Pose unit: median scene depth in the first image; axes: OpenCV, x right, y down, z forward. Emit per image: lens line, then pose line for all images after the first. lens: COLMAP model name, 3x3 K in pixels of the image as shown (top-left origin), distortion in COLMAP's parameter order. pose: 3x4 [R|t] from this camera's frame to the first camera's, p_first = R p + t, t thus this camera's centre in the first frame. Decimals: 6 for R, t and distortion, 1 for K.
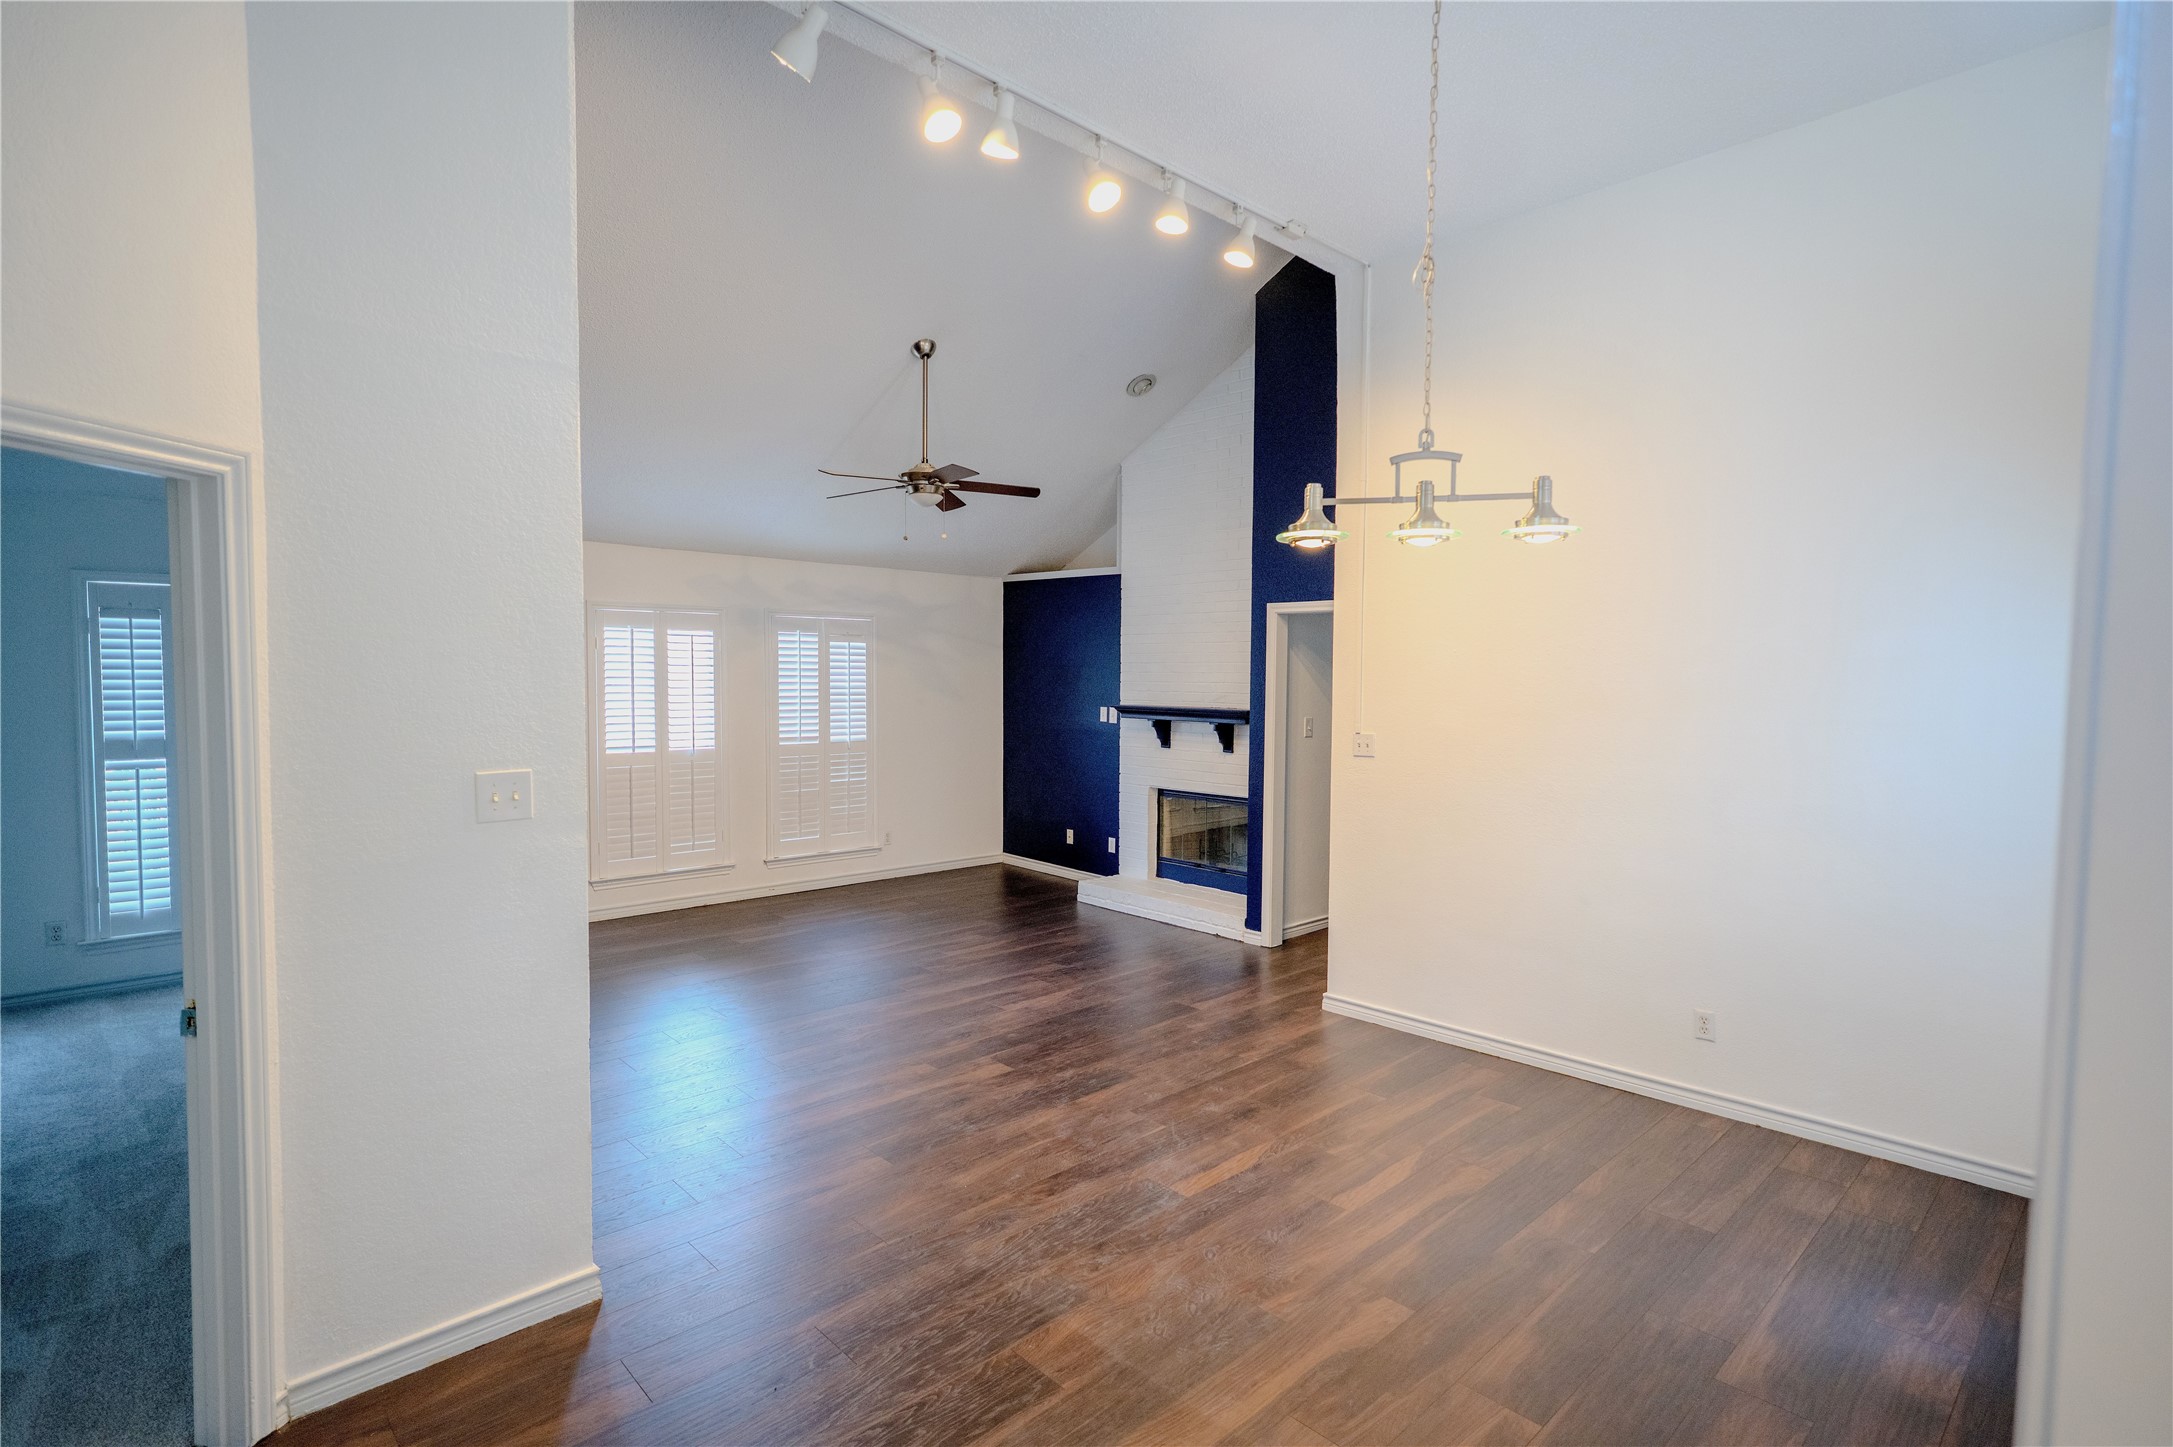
lens RADIAL K [[1056.9, 0, 1088.6], [0, 1056.9, 725.5], [0, 0, 1]] dist [0.003111, 0.000849]
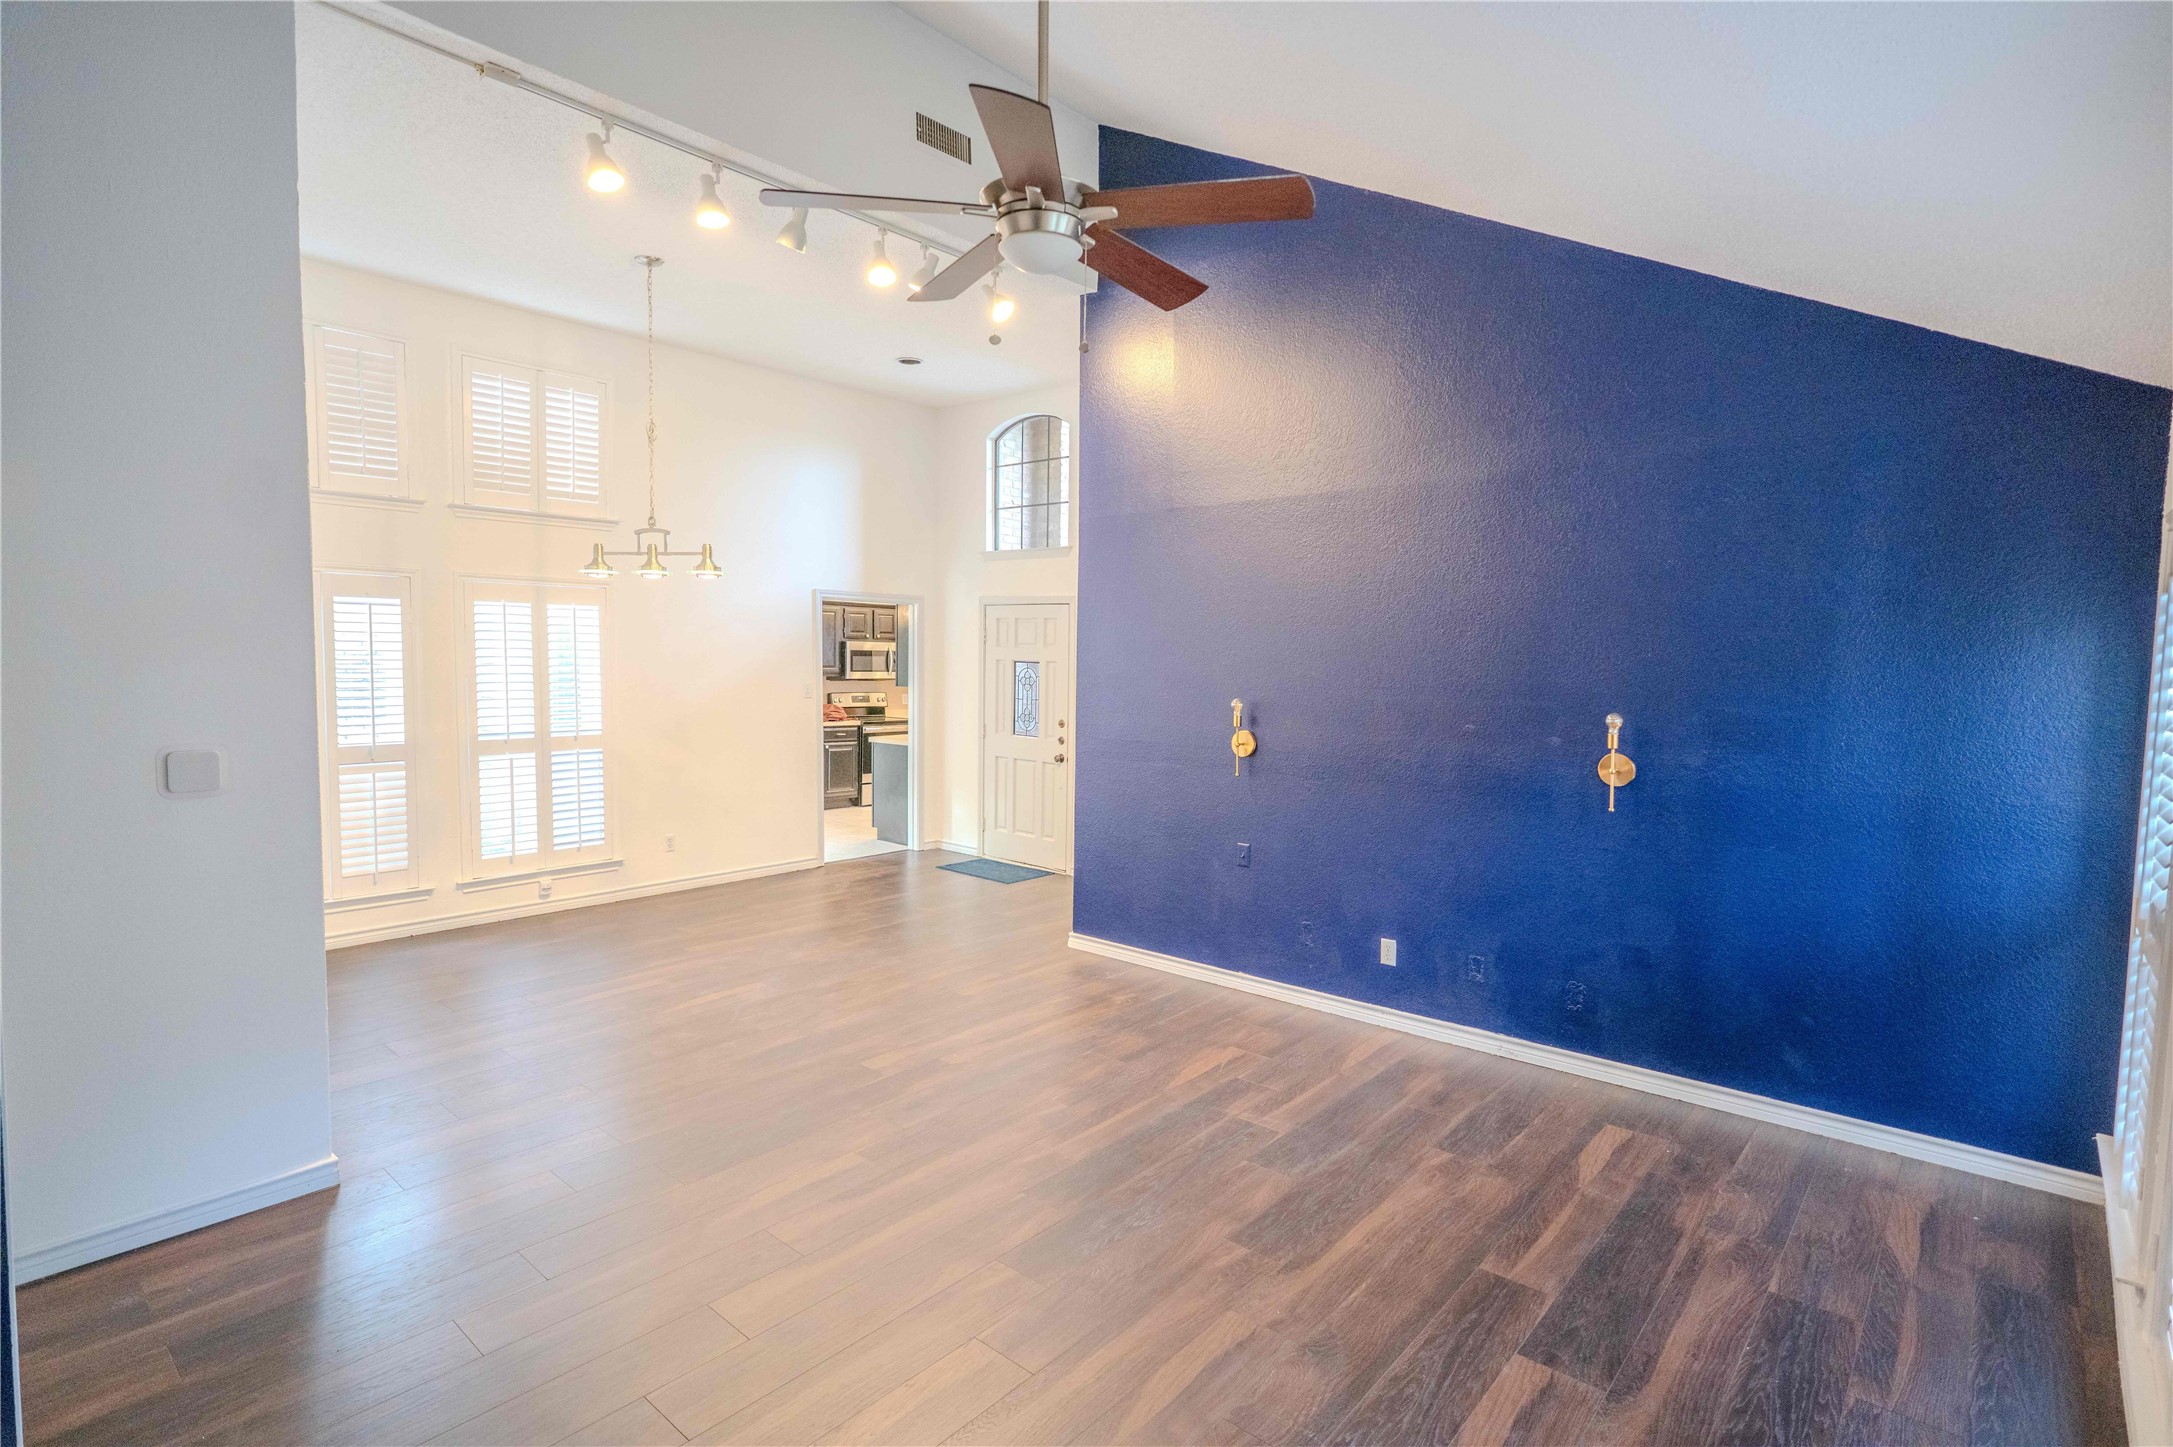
lens RADIAL K [[1058.8, 0, 1084.9], [0, 1058.8, 721.1], [0, 0, 1]] dist [0.004389, 0.000727]
pose [[-0.995656, -0.017057, -0.091532, -0.189703], [-0.027082, 0.993627, 0.109419, -0.100401], [0.089083, 0.111422, -0.989772, 2.017647]]
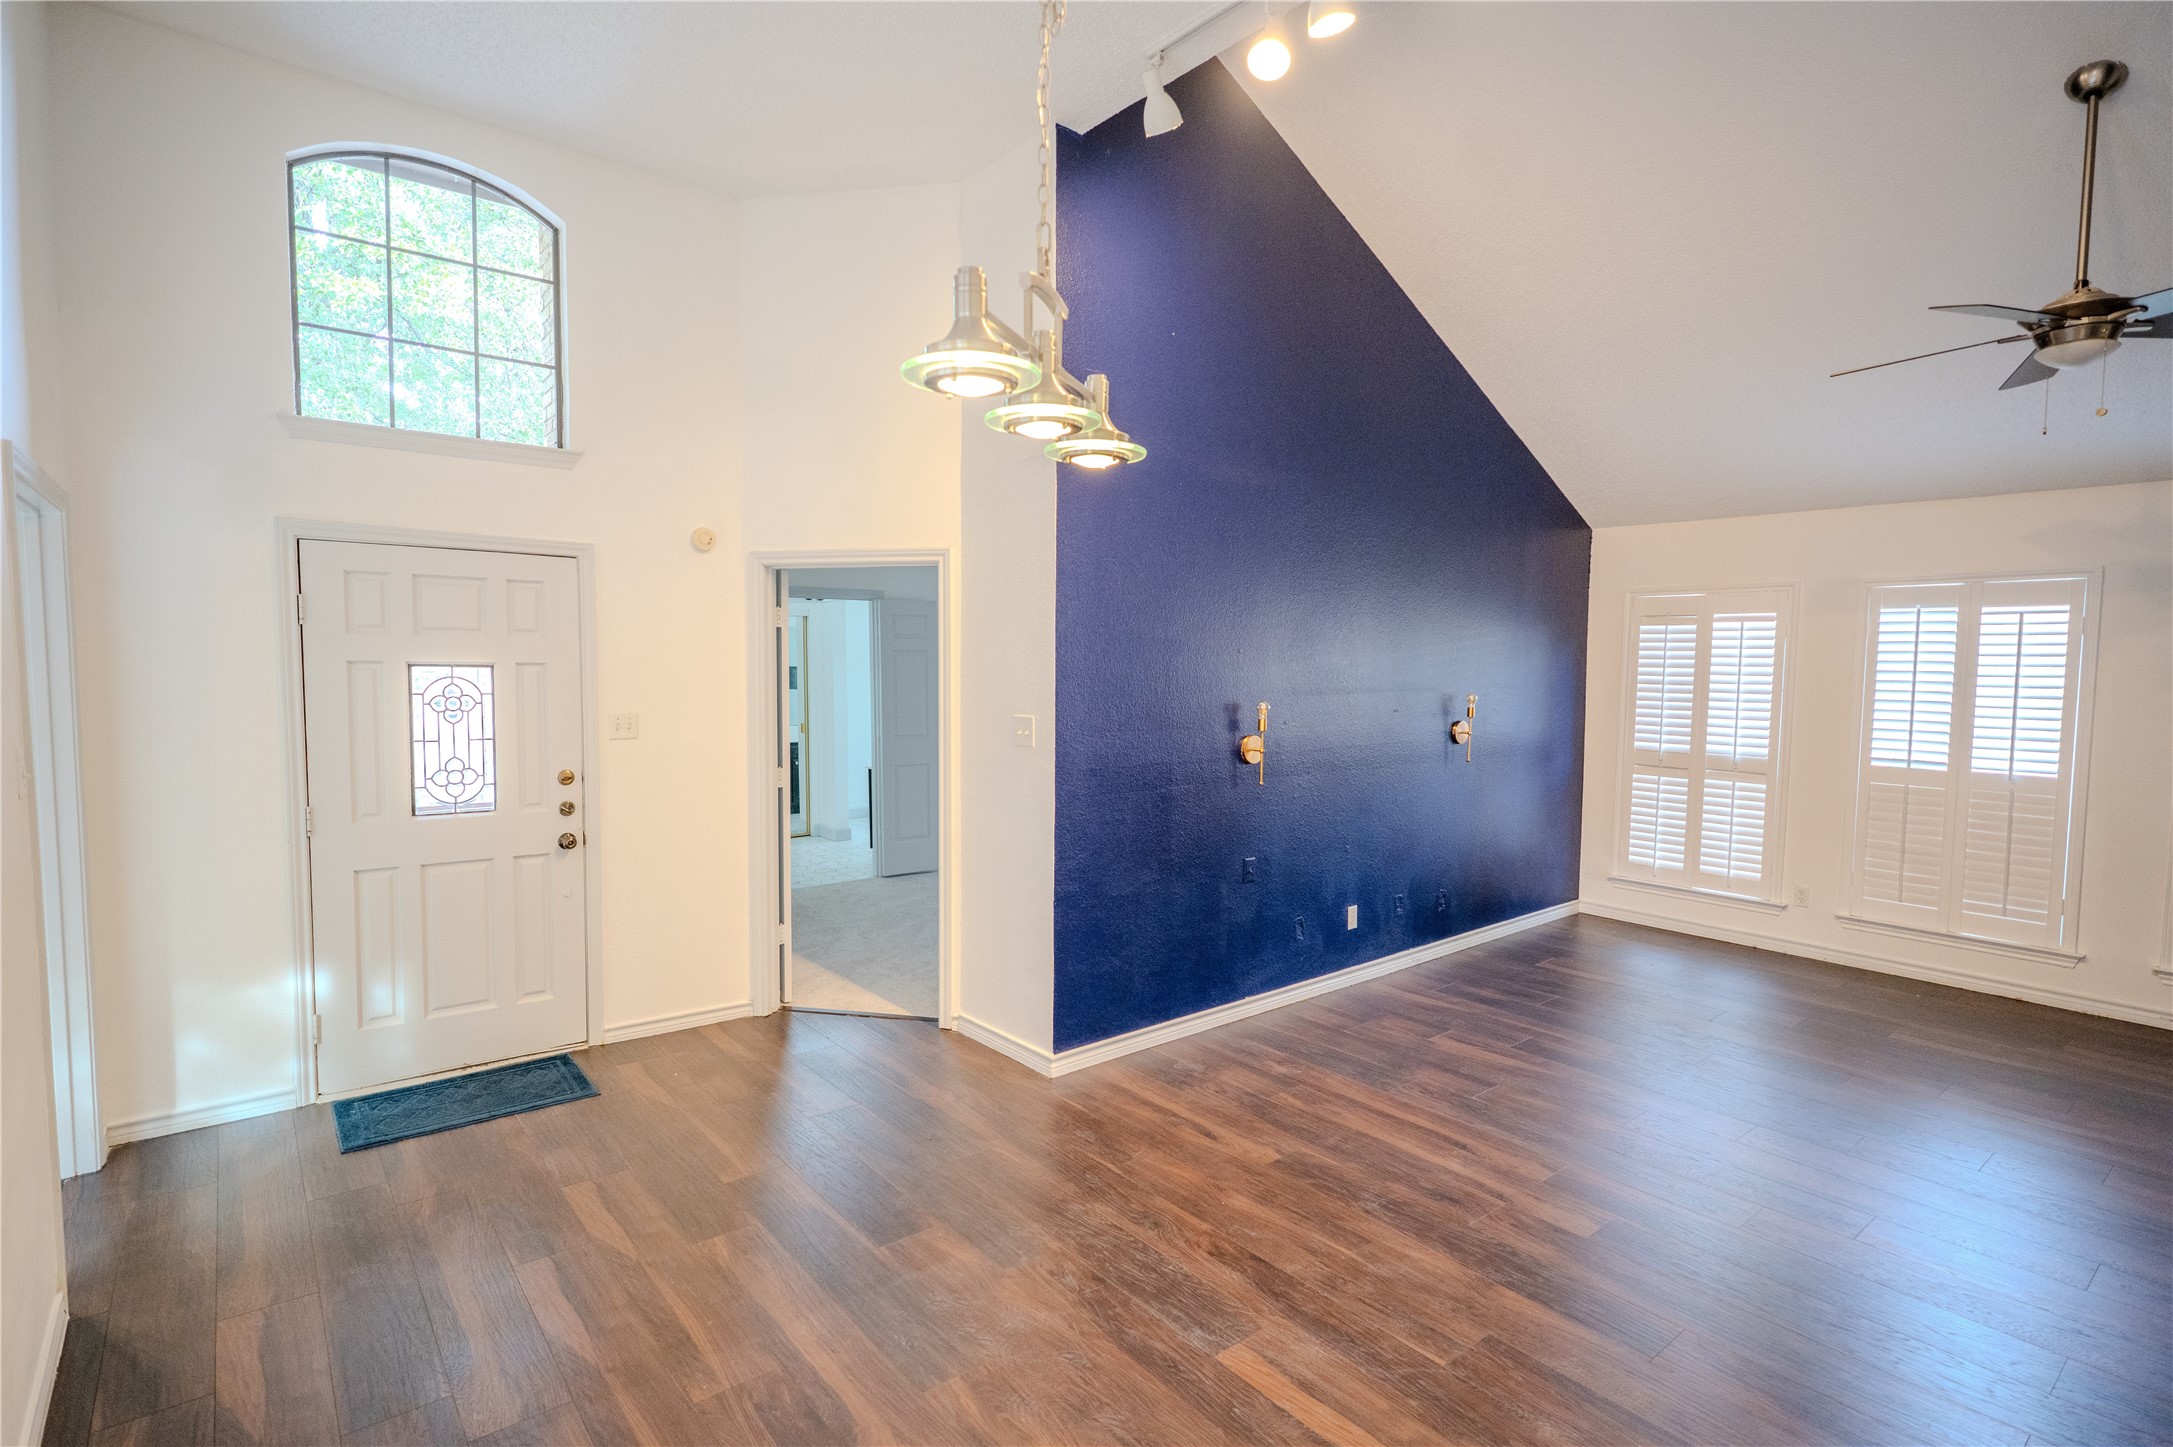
lens RADIAL K [[1056.9, 0, 1088.6], [0, 1056.9, 725.5], [0, 0, 1]] dist [0.003111, 0.000849]
pose [[-0.076749, 0.054092, -0.995582, 0.642879], [-0.056711, 0.996674, 0.058523, -0.027889], [0.995436, 0.060952, -0.073426, 0.738447]]
